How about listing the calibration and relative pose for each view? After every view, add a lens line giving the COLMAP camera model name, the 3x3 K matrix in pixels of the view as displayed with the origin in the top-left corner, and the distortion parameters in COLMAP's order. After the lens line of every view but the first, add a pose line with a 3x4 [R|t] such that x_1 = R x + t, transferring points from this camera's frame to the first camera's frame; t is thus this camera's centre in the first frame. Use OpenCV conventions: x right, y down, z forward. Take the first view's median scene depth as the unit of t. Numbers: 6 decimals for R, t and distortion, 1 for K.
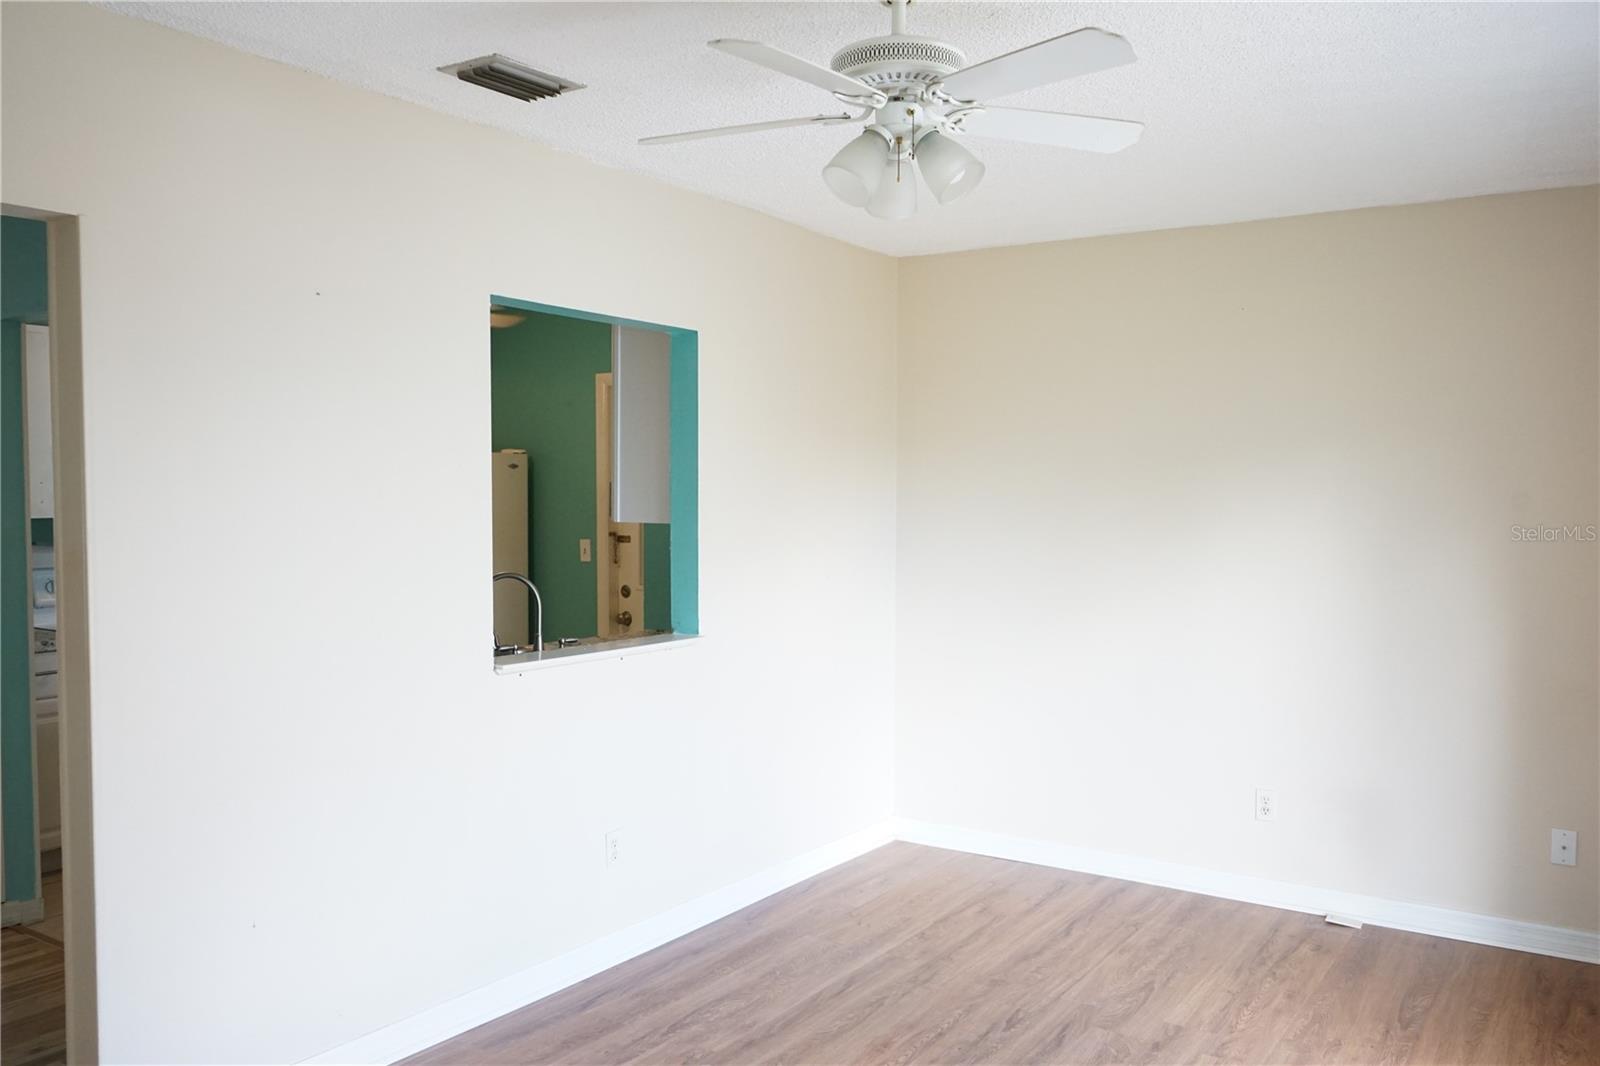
lens RADIAL K [[1230.4, 0, 800.0], [0, 1230.4, 533.0], [0, 0, 1]] dist [-0.000791, -0.001589]
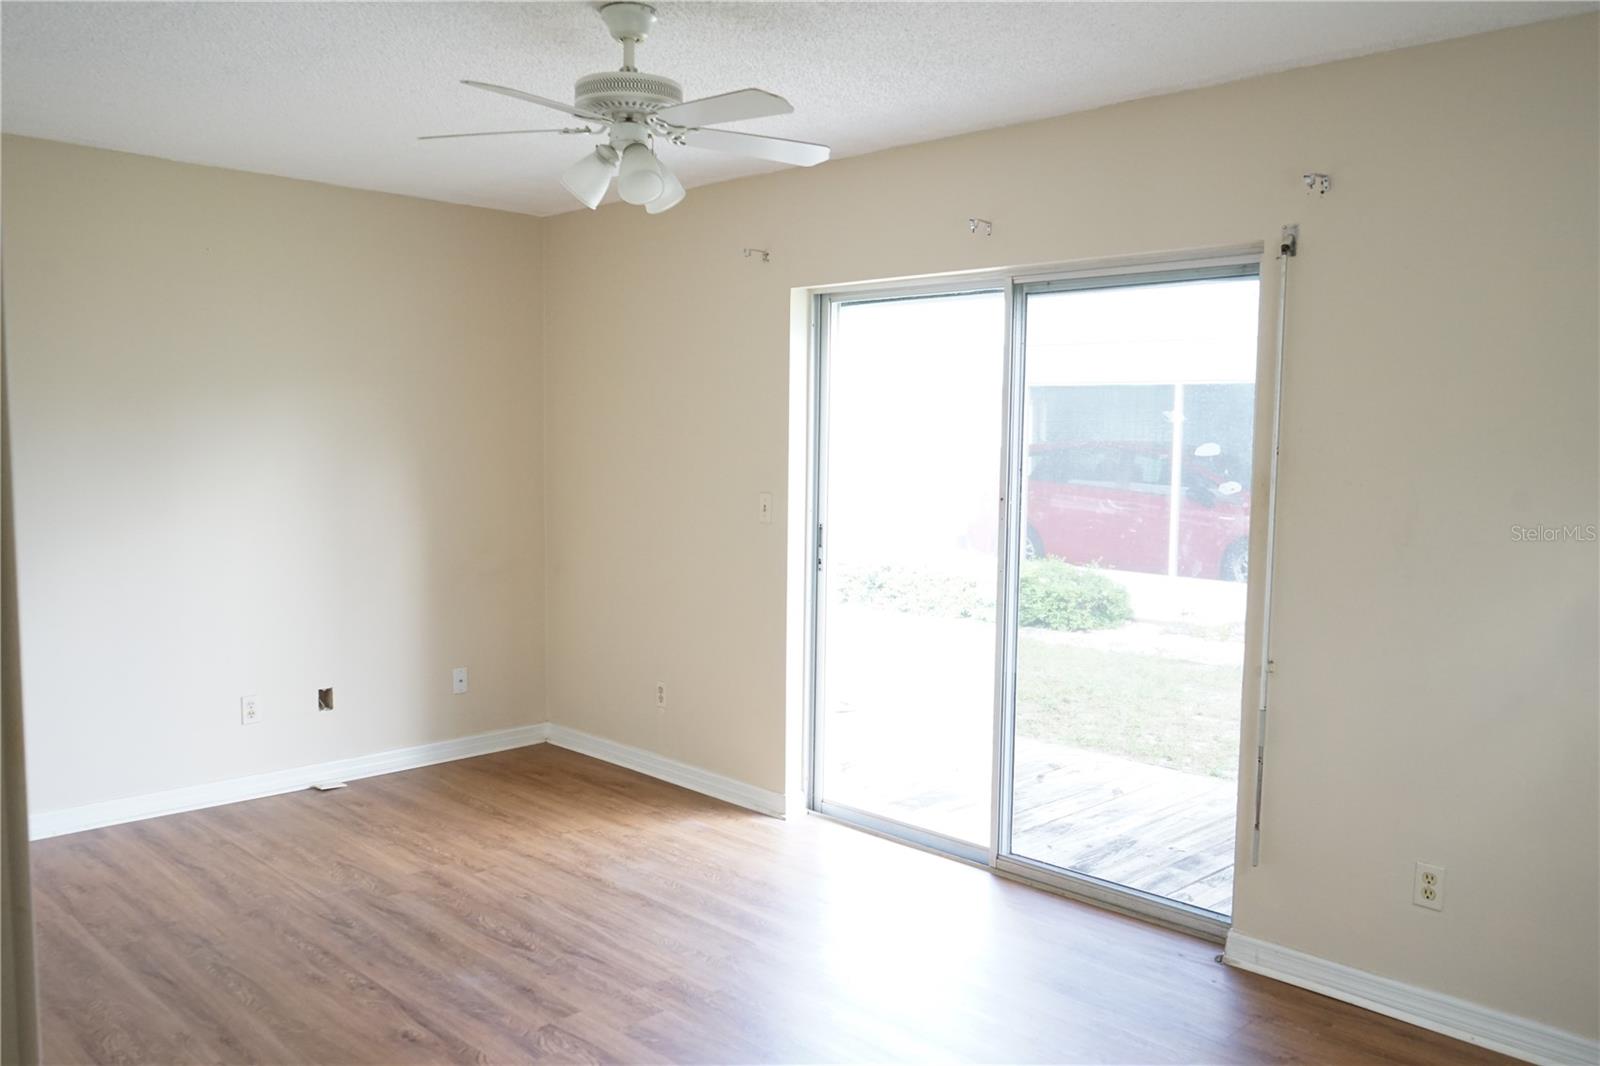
lens RADIAL K [[1257.8, 0, 800.0], [0, 1257.8, 533.0], [0, 0, 1]] dist [-0.035565, 0.048970]
pose [[0.210519, -0.081444, 0.974191, -0.693015], [0.015235, 0.996676, 0.080031, -0.019469], [-0.977471, -0.002007, 0.211060, 0.337276]]
